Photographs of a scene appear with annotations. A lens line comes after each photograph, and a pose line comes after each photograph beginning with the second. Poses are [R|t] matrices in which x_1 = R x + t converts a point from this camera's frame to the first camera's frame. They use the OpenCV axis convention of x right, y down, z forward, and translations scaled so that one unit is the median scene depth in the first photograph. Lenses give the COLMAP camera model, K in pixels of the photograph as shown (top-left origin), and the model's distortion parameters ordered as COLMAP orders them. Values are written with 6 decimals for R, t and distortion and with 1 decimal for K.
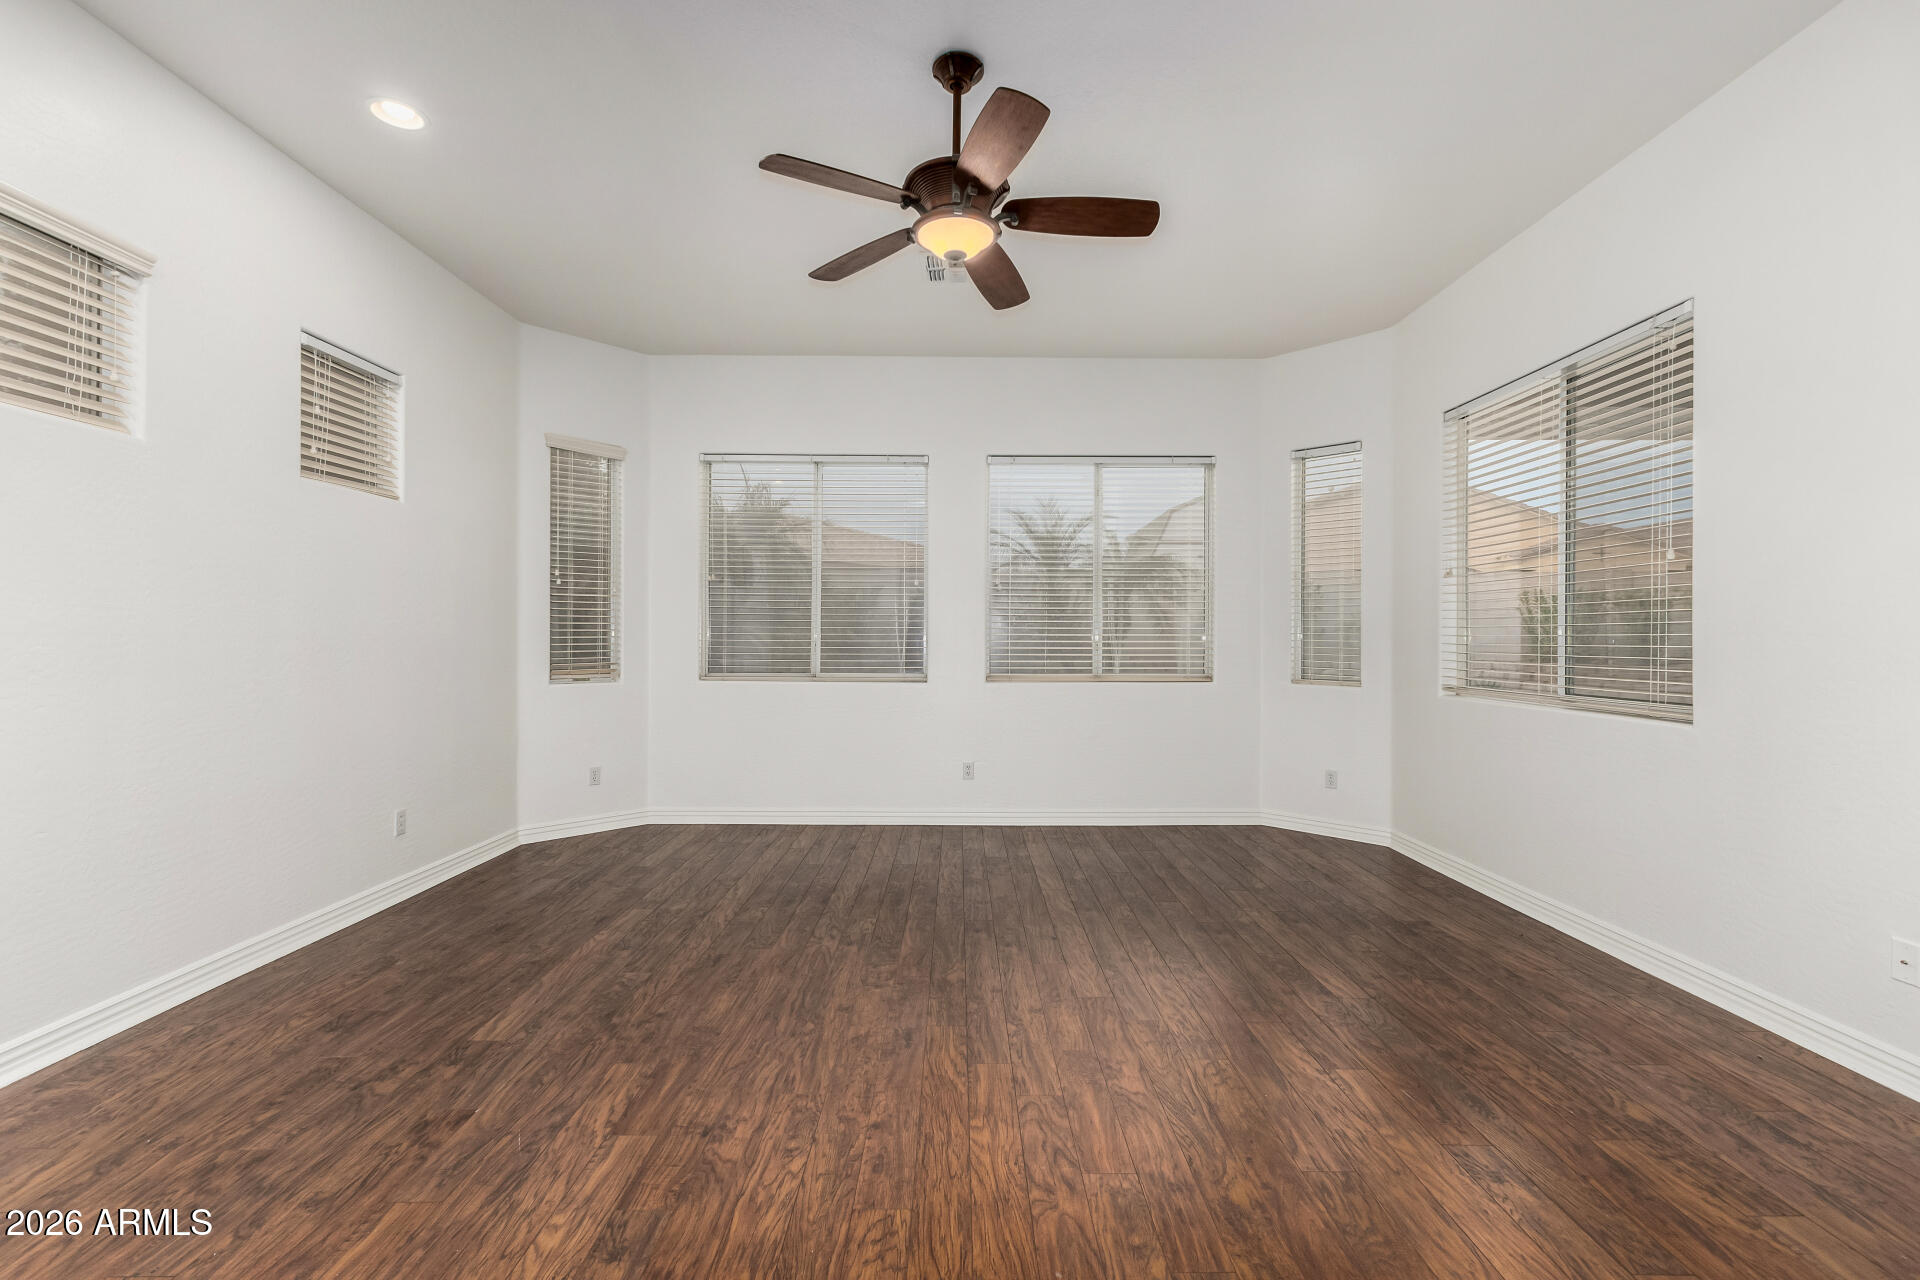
lens RADIAL K [[845.7, 0, 958.0], [0, 845.7, 644.4], [0, 0, 1]] dist [0.016962, -0.005535]
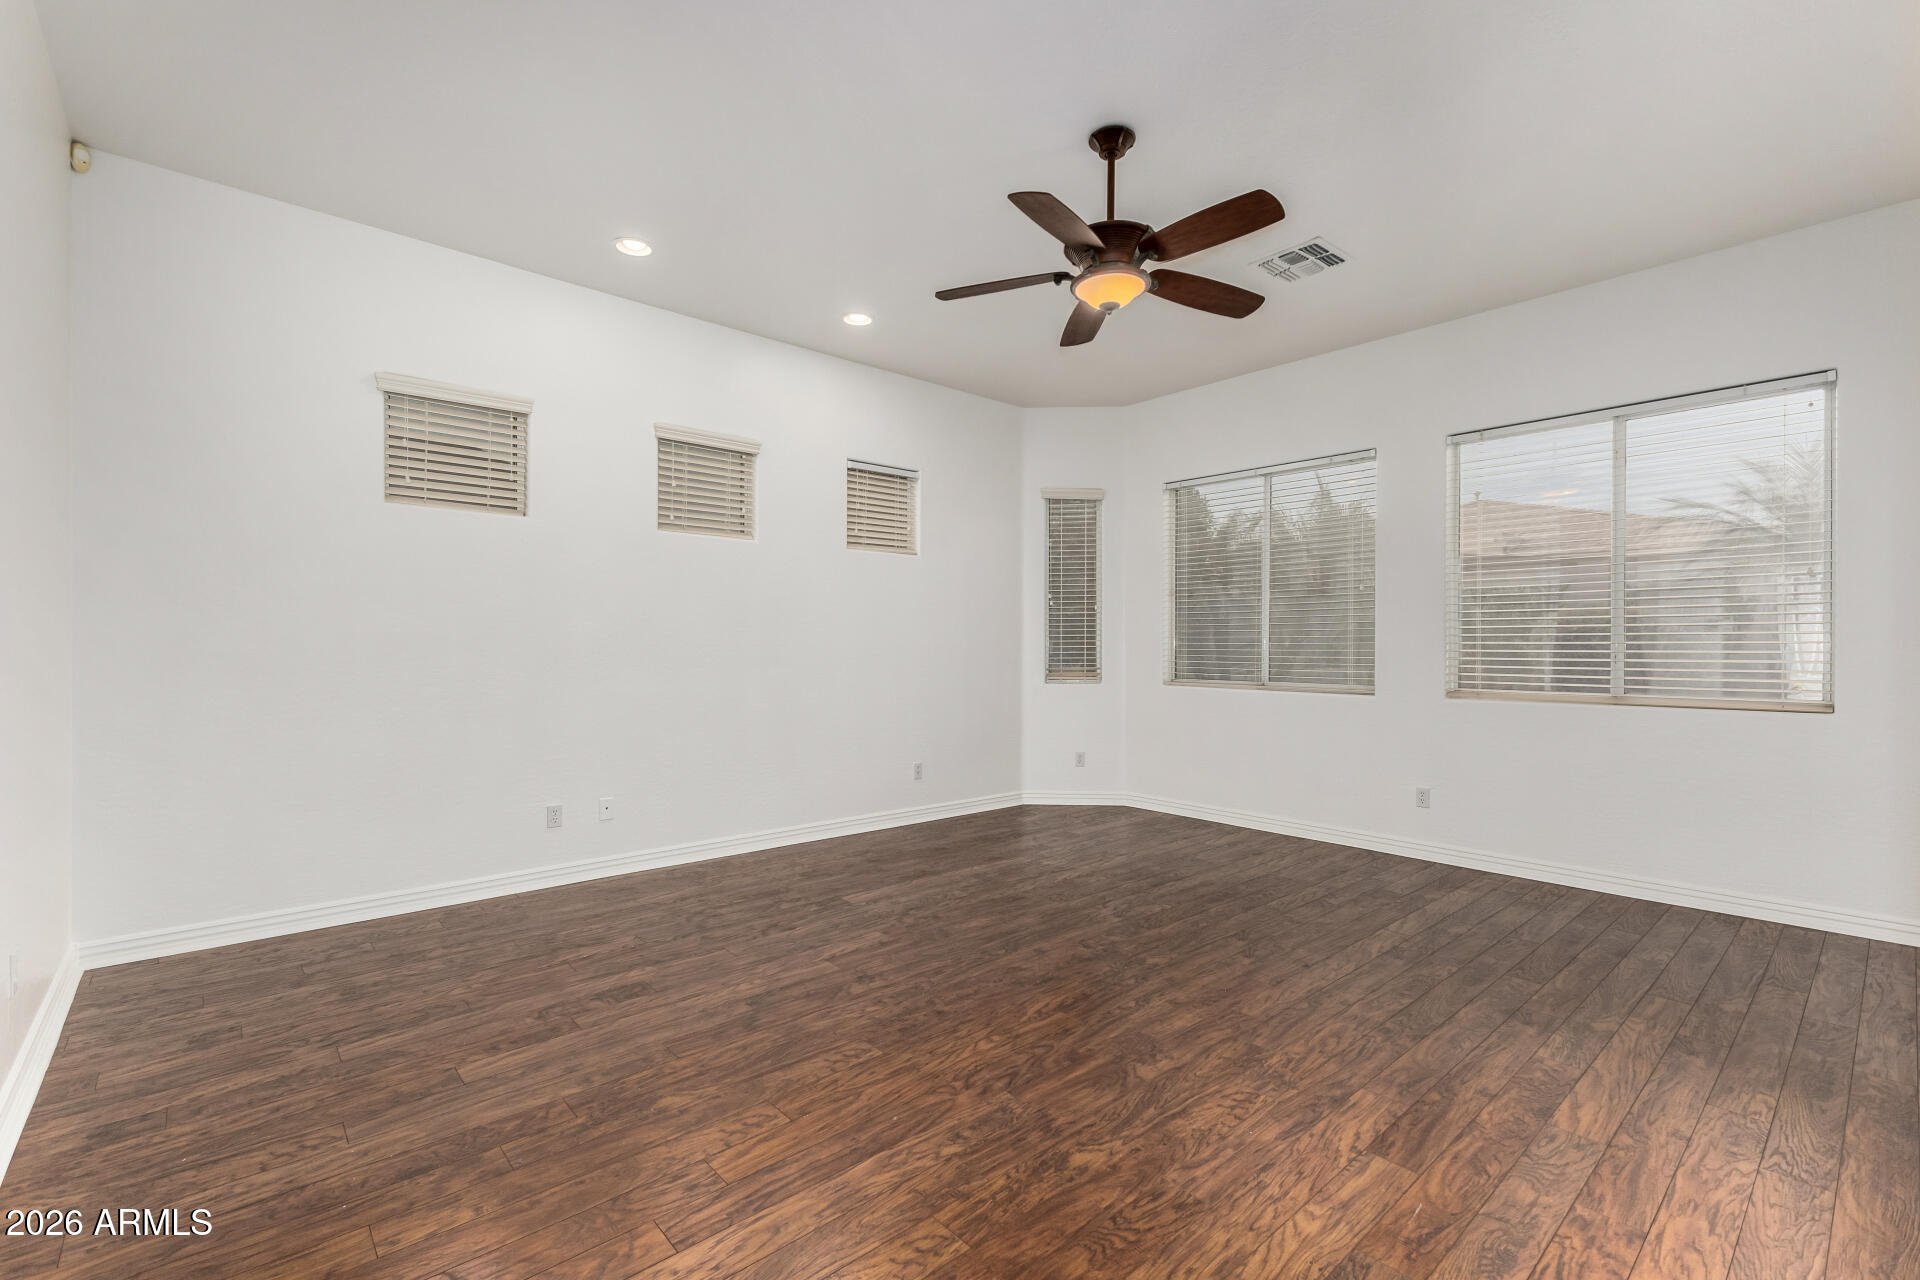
lens RADIAL K [[845.7, 0, 960.5], [0, 845.7, 648.3], [0, 0, 1]] dist [0.016962, -0.005535]
pose [[0.654588, -0.000214, -0.755986, 0.649378], [-0.006807, 0.999958, -0.006177, 0.004910], [0.755955, 0.009189, 0.654559, 0.107413]]
